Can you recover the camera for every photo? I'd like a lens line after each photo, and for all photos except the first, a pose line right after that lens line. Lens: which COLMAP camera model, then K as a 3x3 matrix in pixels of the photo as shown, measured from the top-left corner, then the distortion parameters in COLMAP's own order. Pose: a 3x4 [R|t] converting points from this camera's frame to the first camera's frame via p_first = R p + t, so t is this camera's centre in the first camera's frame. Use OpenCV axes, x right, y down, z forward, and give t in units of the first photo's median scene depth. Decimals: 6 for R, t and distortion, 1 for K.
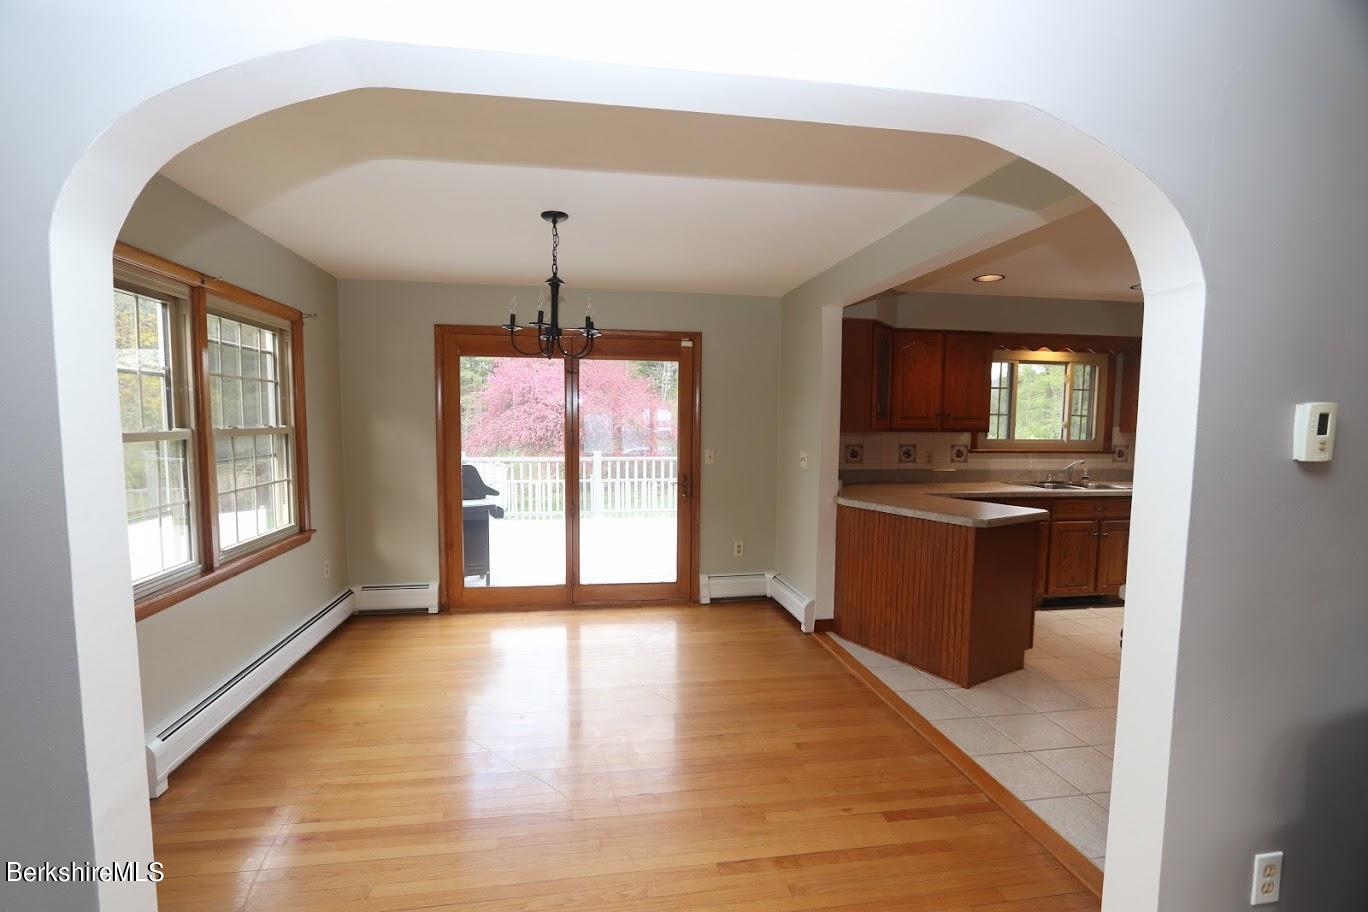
lens RADIAL K [[630.6, 0, 676.3], [0, 630.6, 464.5], [0, 0, 1]] dist [0.002167, -0.000071]
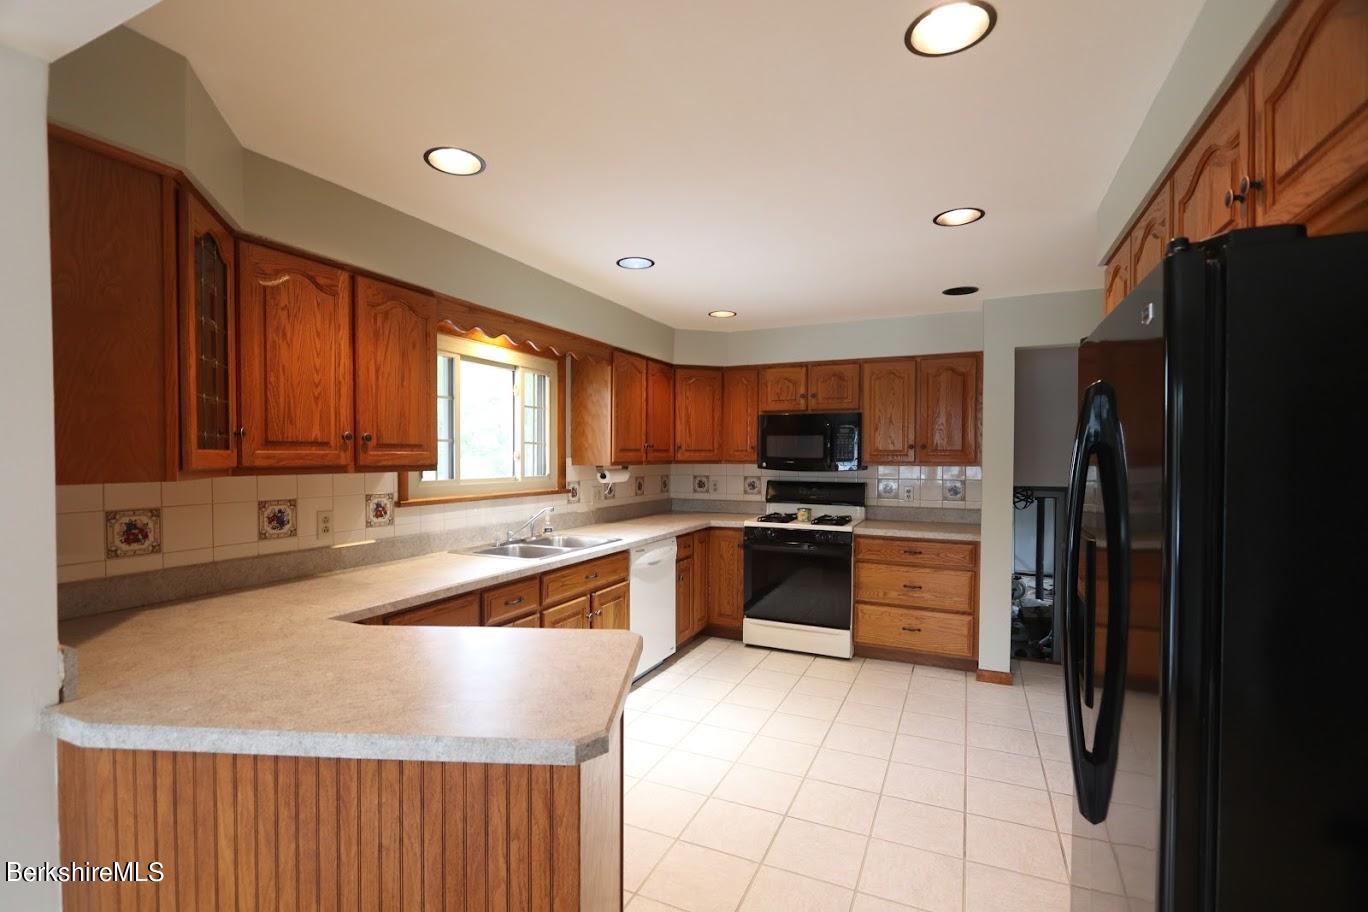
lens RADIAL K [[630.6, 0, 673.6], [0, 630.6, 466.7], [0, 0, 1]] dist [0.002167, -0.000071]
pose [[0.568441, -0.025127, 0.822340, 0.144346], [0.065596, 0.997736, -0.014857, -0.029979], [-0.820105, 0.062388, 0.568802, 0.477059]]
